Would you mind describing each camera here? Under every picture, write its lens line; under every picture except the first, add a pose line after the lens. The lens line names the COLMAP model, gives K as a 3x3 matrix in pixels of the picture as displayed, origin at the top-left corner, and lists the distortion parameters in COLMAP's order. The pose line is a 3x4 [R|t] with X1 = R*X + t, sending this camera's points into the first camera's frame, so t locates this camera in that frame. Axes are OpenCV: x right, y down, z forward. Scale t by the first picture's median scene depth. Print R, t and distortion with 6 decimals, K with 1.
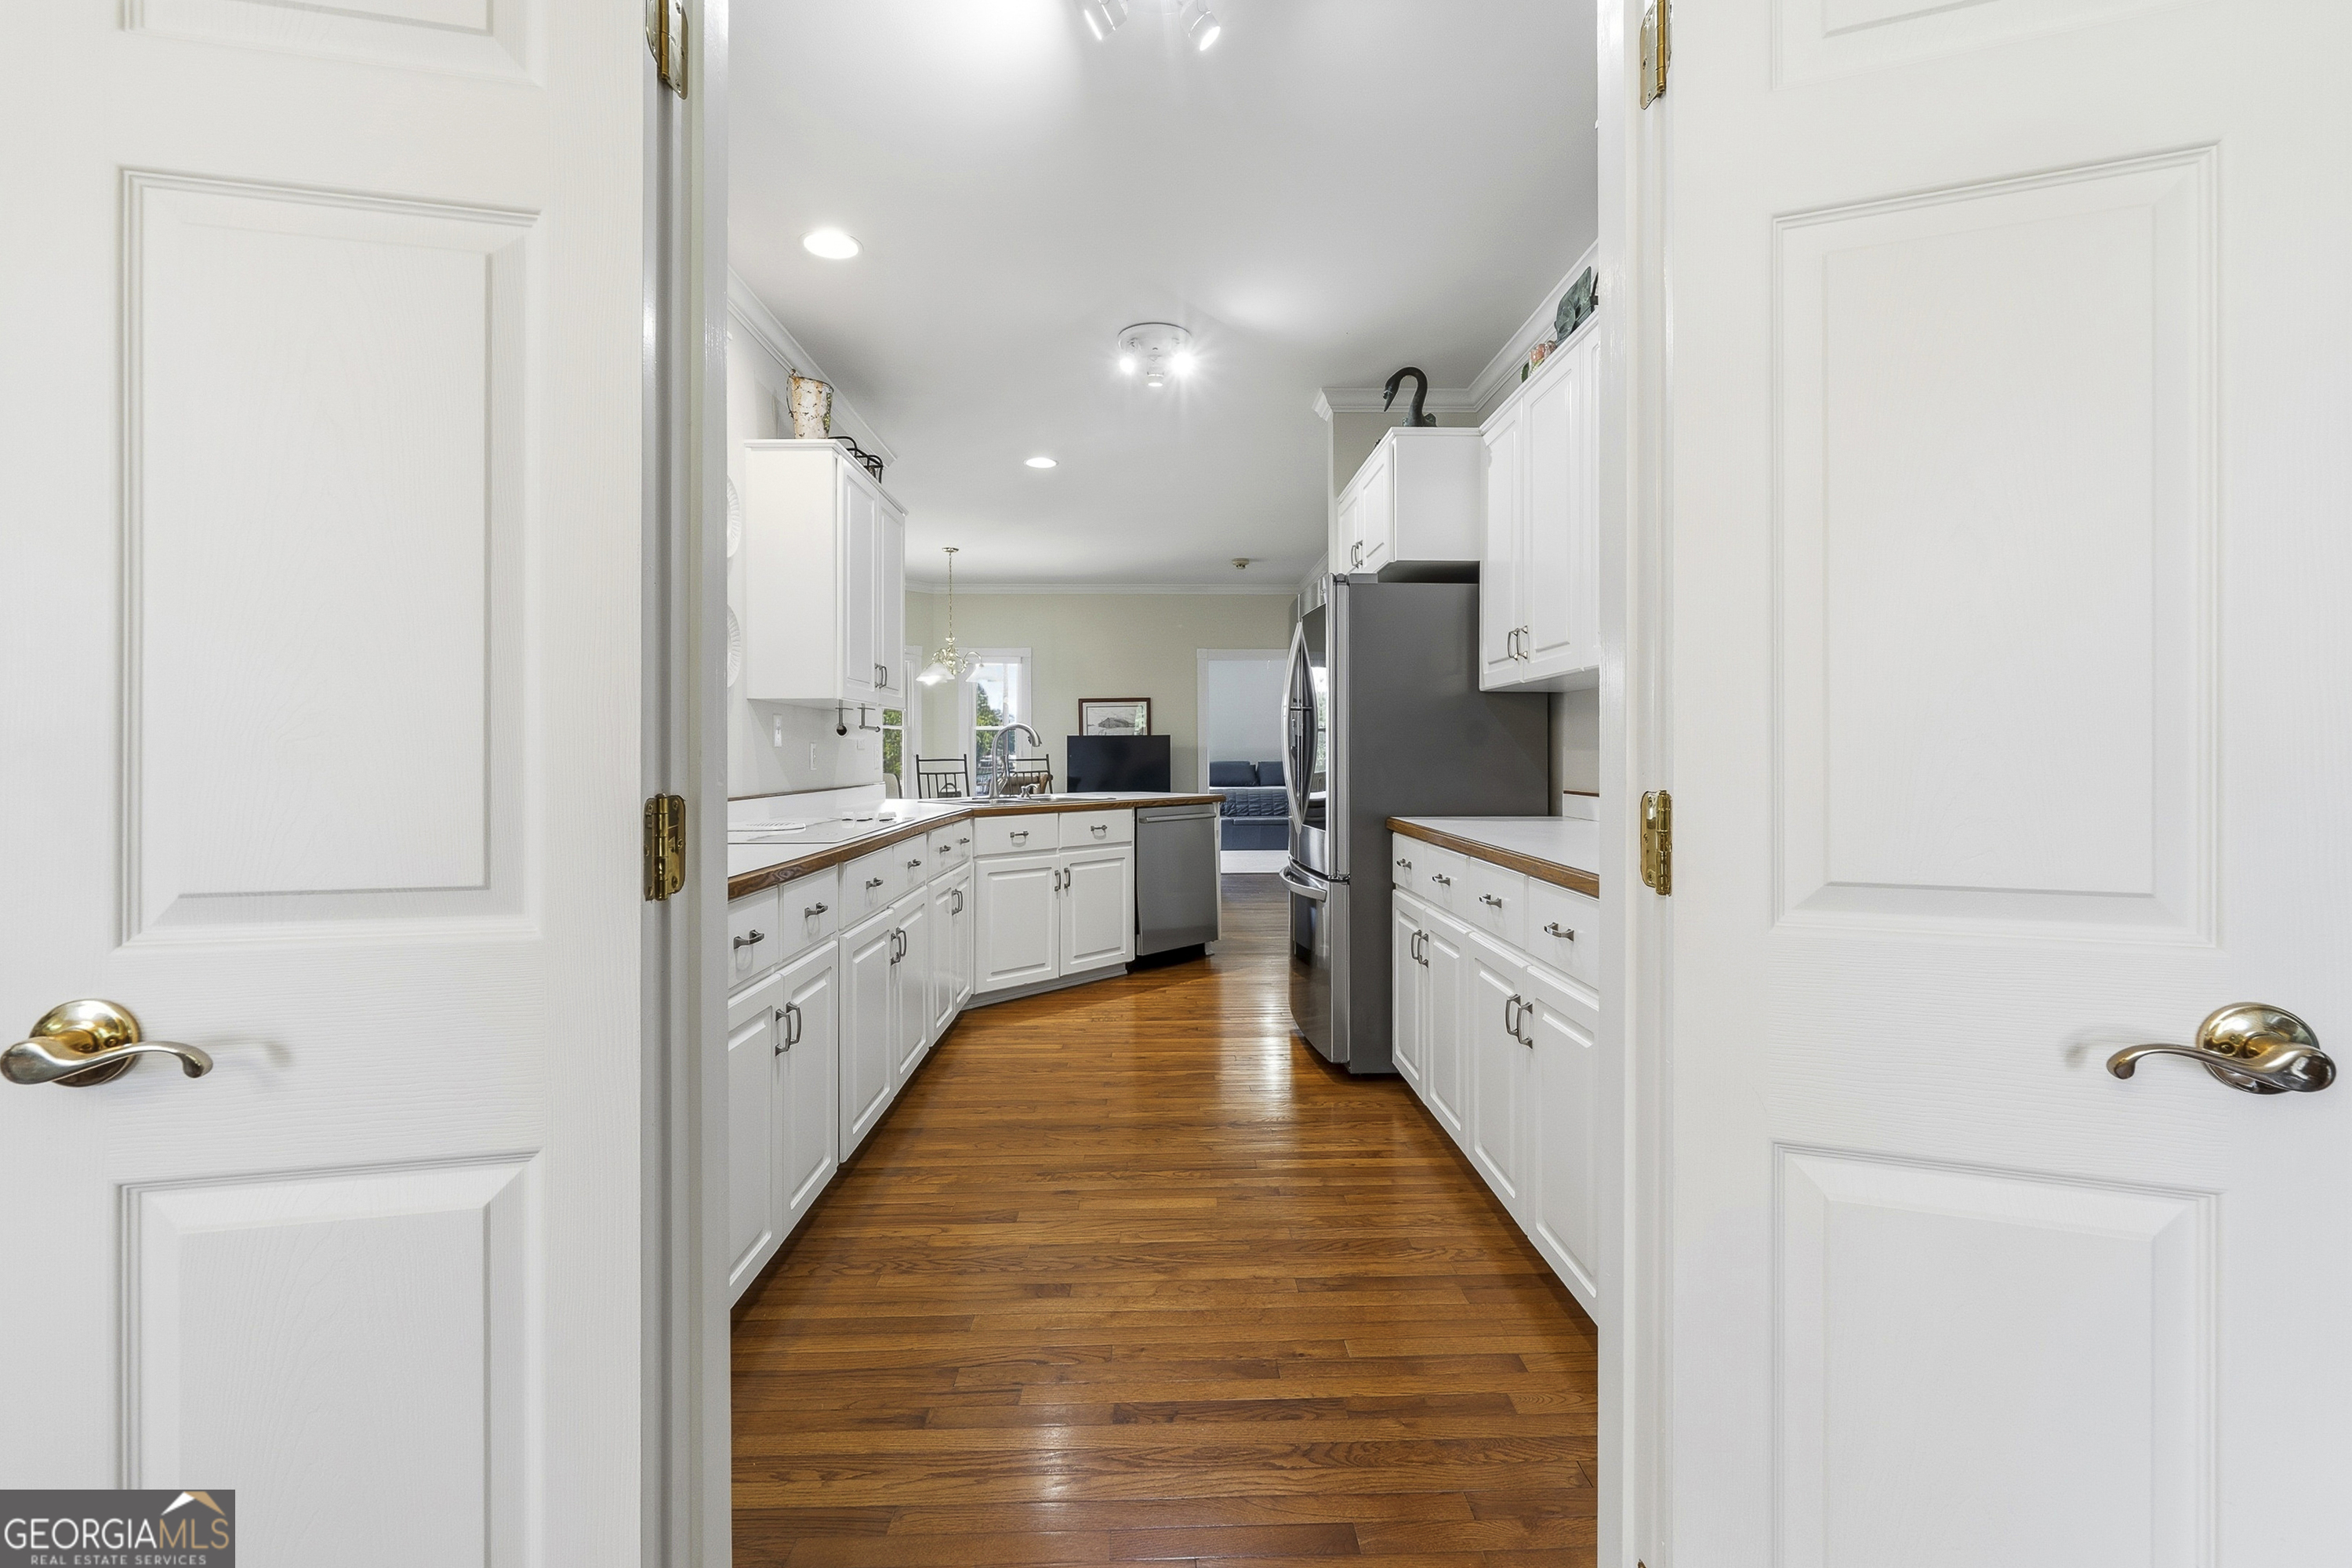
lens RADIAL K [[981.8, 0, 1164.4], [0, 981.8, 758.6], [0, 0, 1]] dist [-0.003146, -0.000001]
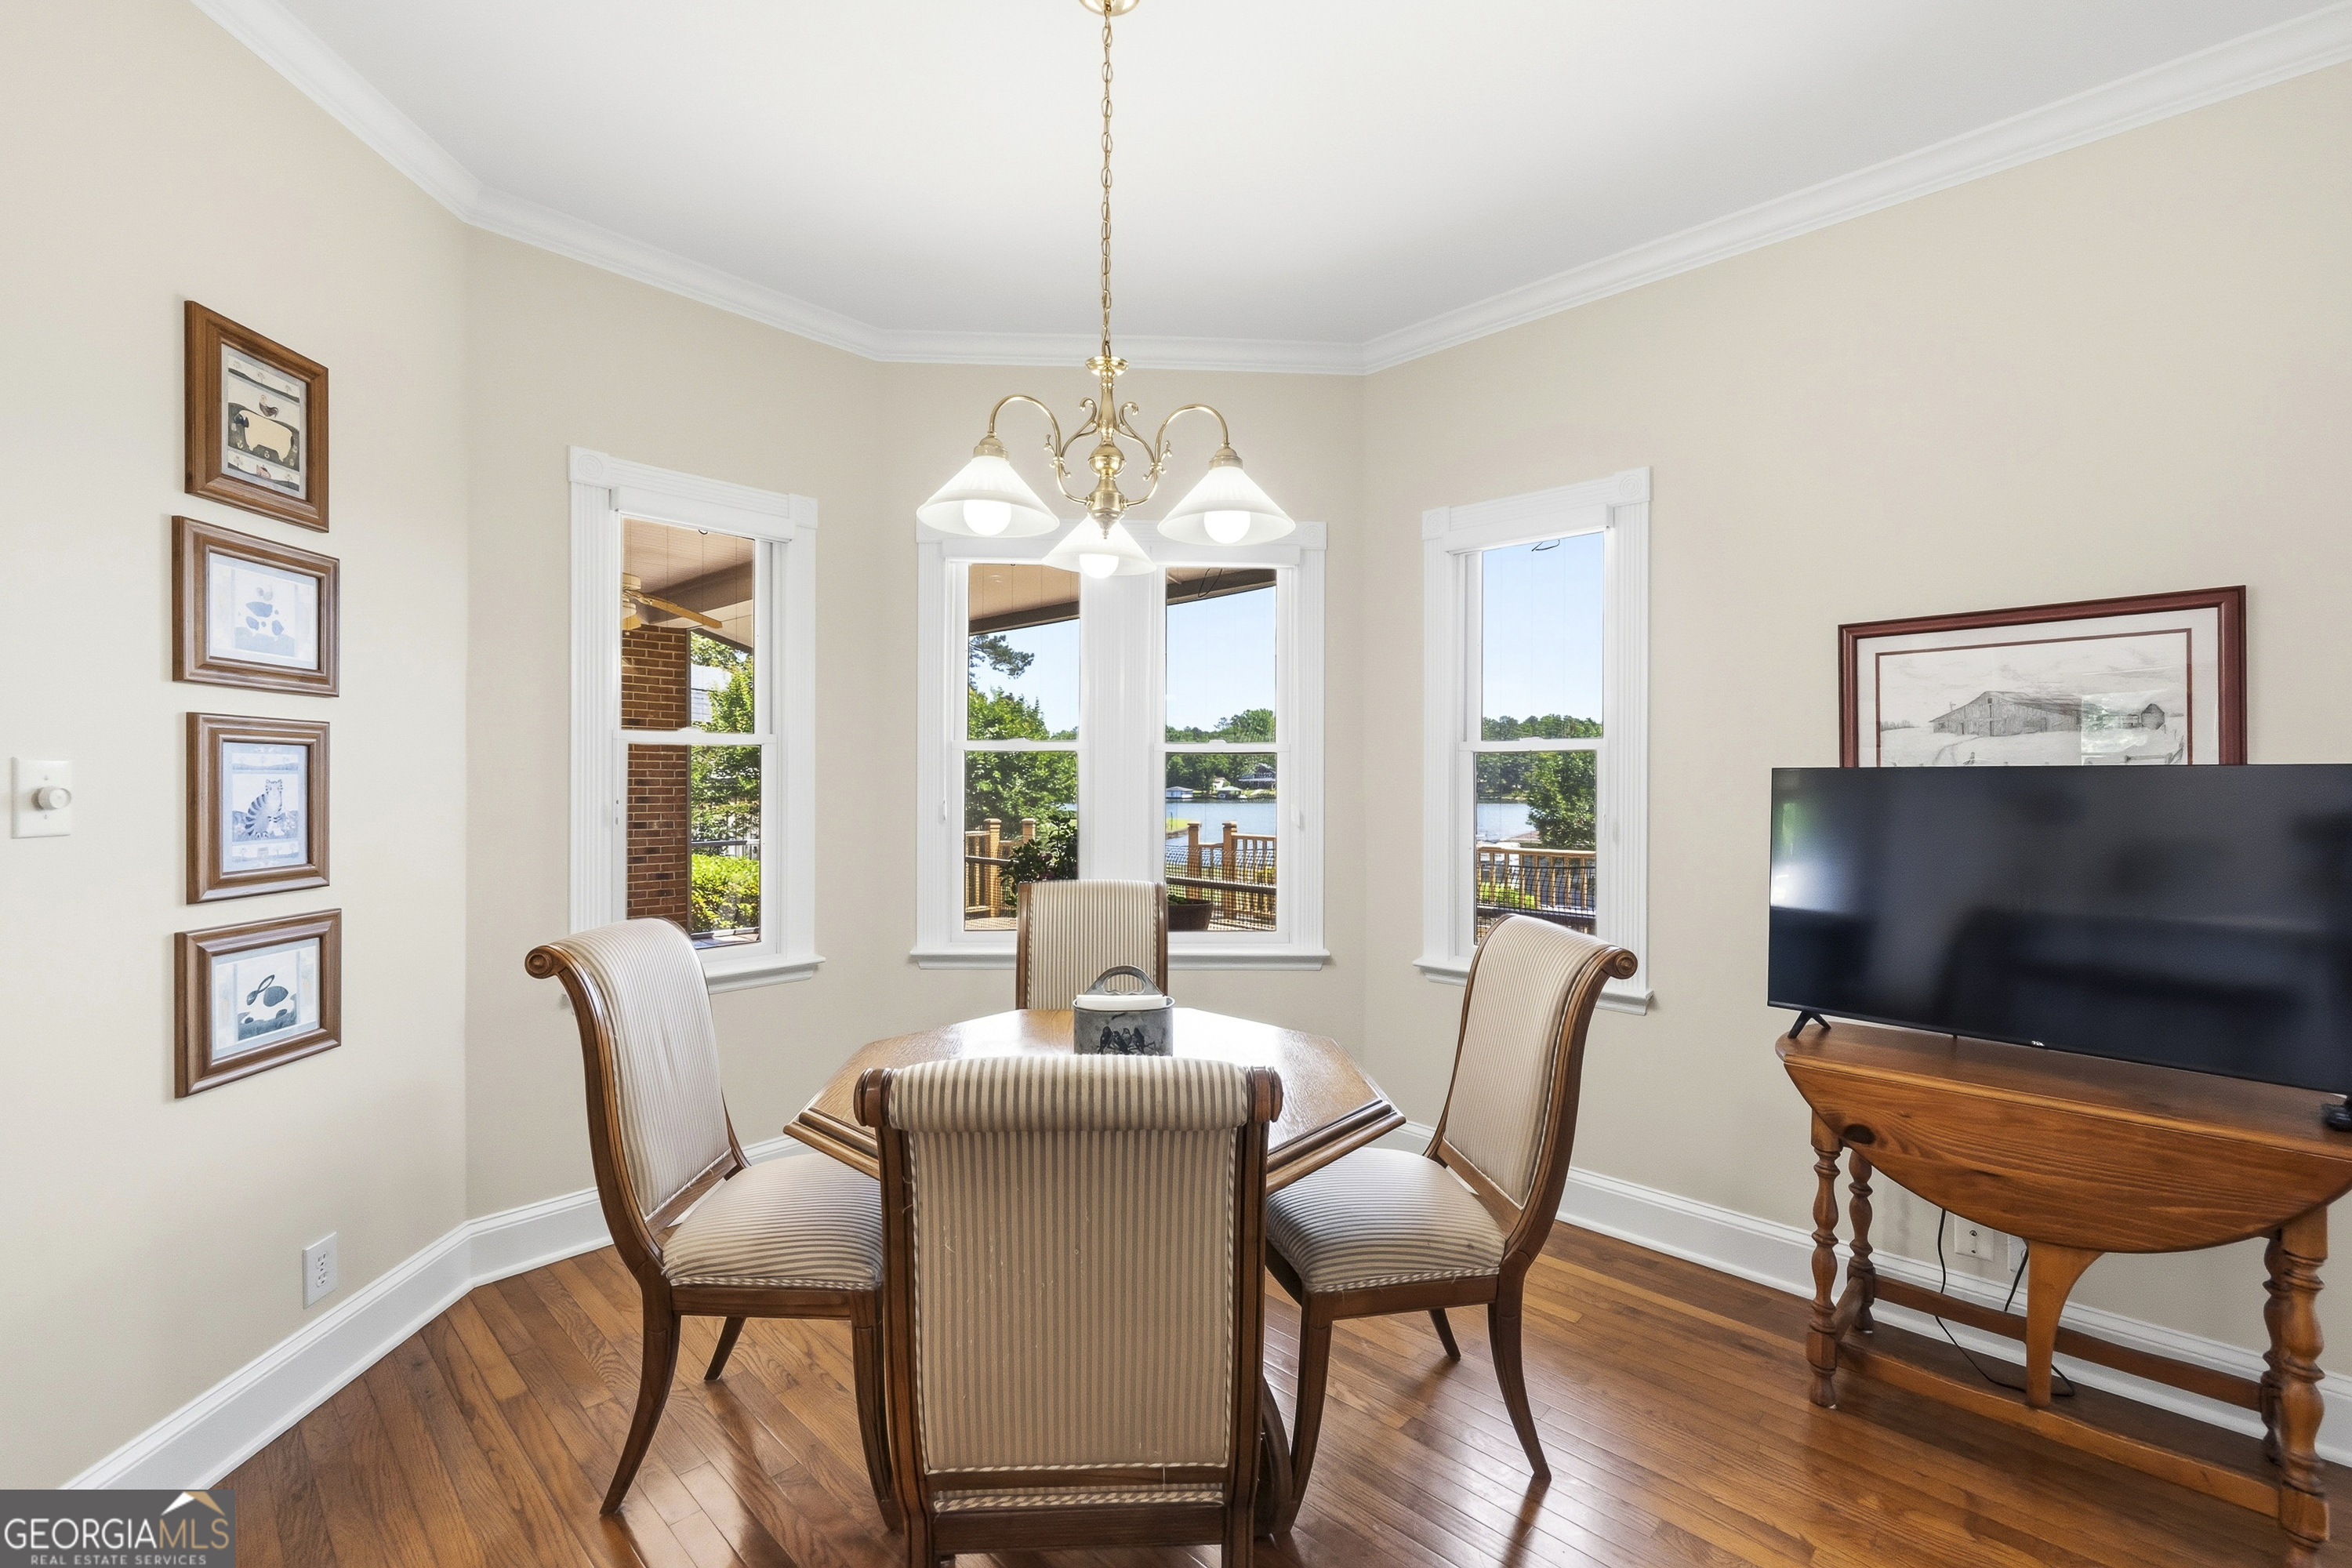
lens RADIAL K [[994.2, 0, 1170.5], [0, 994.2, 783.1], [0, 0, 1]] dist [-0.001317, -0.000209]
pose [[0.710544, 0.008398, -0.703603, -0.071376], [-0.010853, 0.999941, 0.000975, -0.045146], [0.703569, 0.006944, 0.710593, 1.757919]]
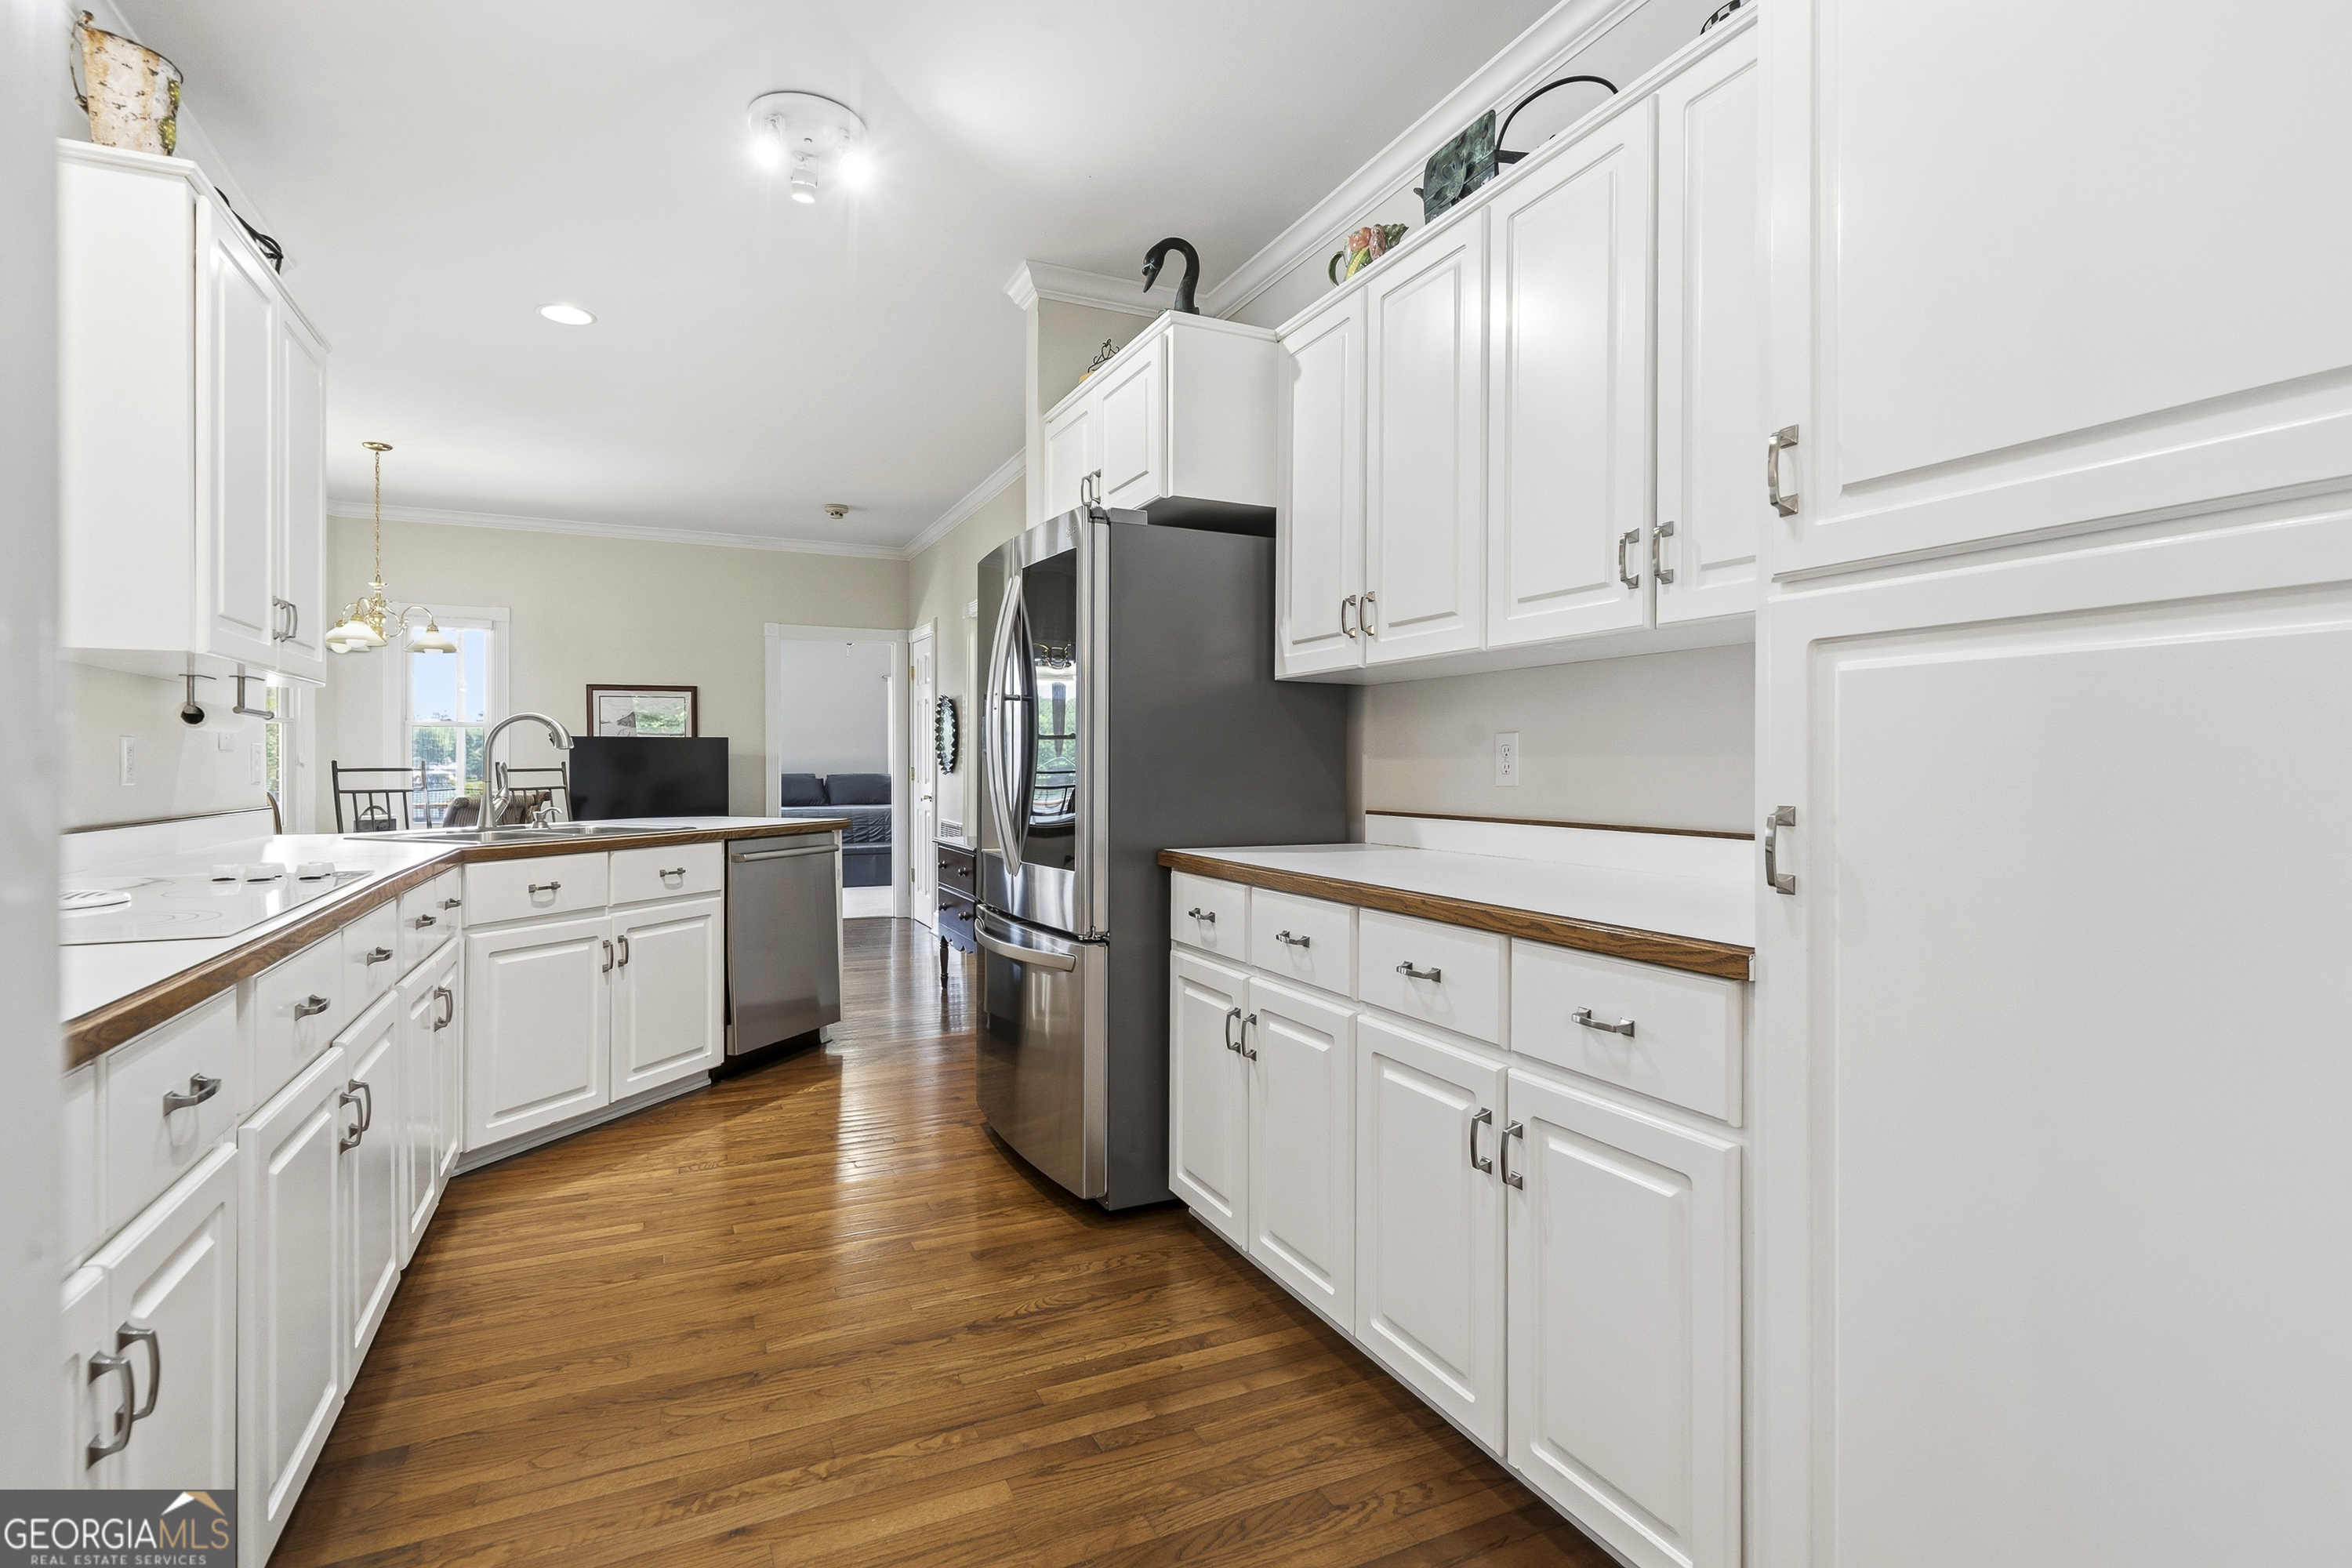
lens RADIAL K [[1136.8, 0, 1166.4], [0, 1136.8, 775.5], [0, 0, 1]] dist [0.000100, 0.001017]
pose [[0.913189, 0.001871, 0.407531, -0.101758], [-0.003163, 0.999992, 0.002496, 0.002572], [-0.407523, -0.003569, 0.913188, 0.215701]]
